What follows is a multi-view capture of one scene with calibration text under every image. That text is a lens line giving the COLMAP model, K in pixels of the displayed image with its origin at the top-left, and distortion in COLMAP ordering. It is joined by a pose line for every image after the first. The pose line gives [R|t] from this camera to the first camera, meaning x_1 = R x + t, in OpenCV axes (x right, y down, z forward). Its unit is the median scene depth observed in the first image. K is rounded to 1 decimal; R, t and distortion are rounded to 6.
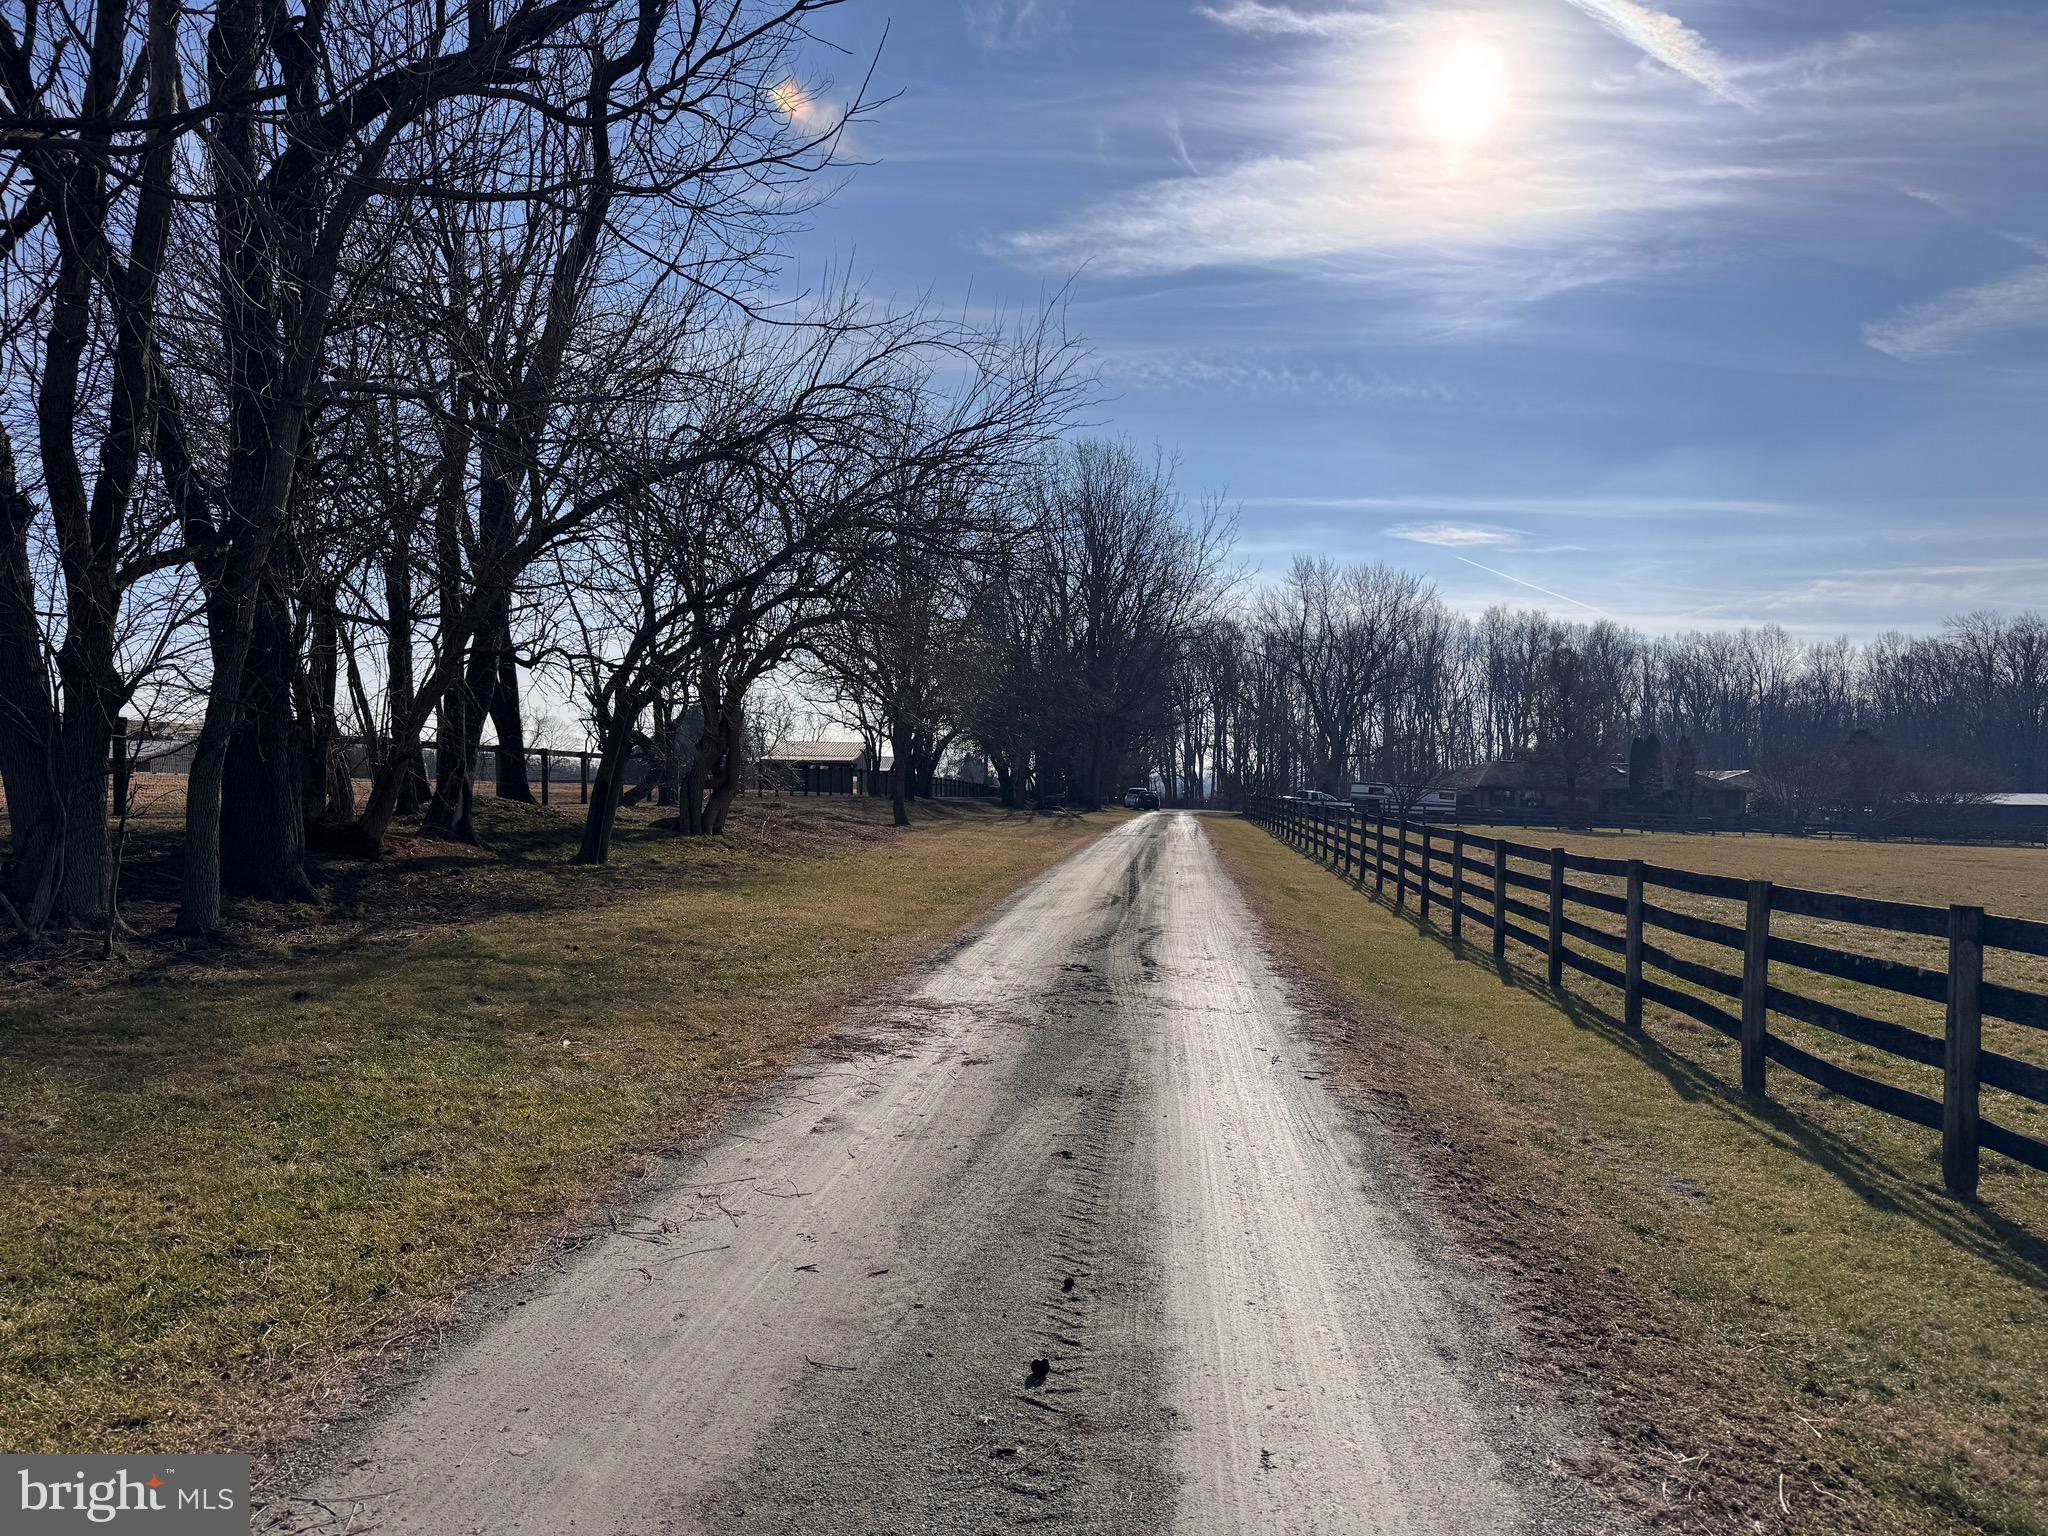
lens RADIAL K [[1477.7, 0, 1024.0], [0, 1477.7, 768.0], [0, 0, 1]] dist [0.000237, 0.000181]
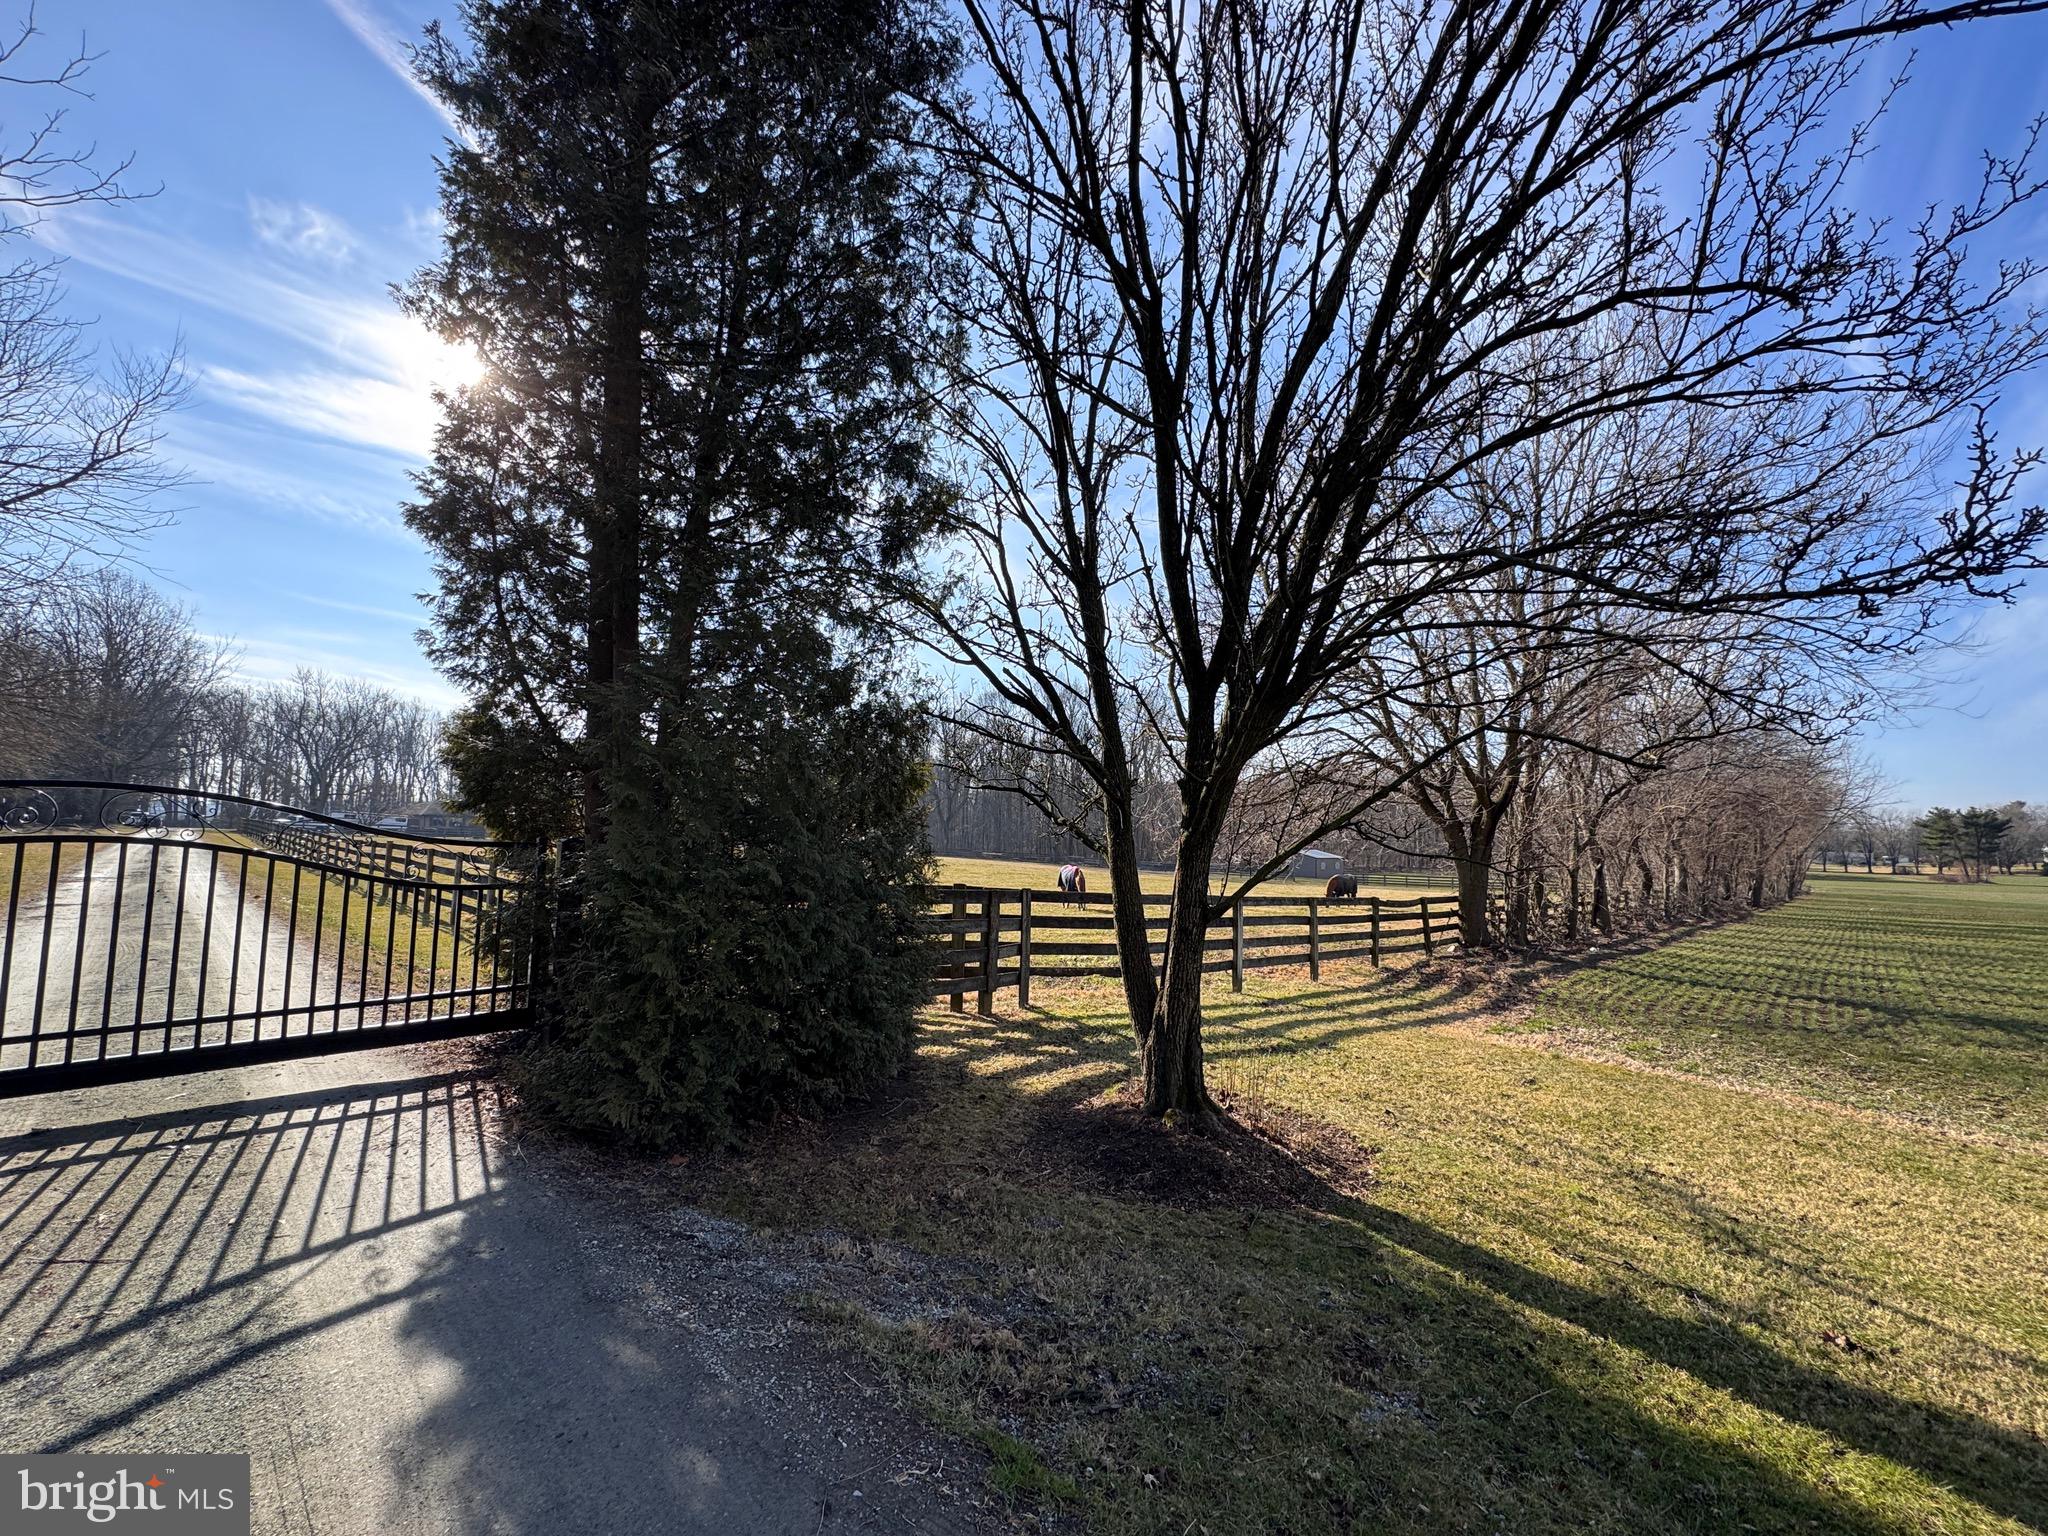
lens RADIAL K [[814.7, 0, 1024.0], [0, 814.7, 768.0], [0, 0, 1]] dist [-0.001063, 0.000003]
pose [[0.613313, 0.071059, 0.786637, -0.019604], [-0.027516, 0.997262, -0.068632, -0.000389], [-0.789361, 0.020448, 0.613589, -0.174094]]
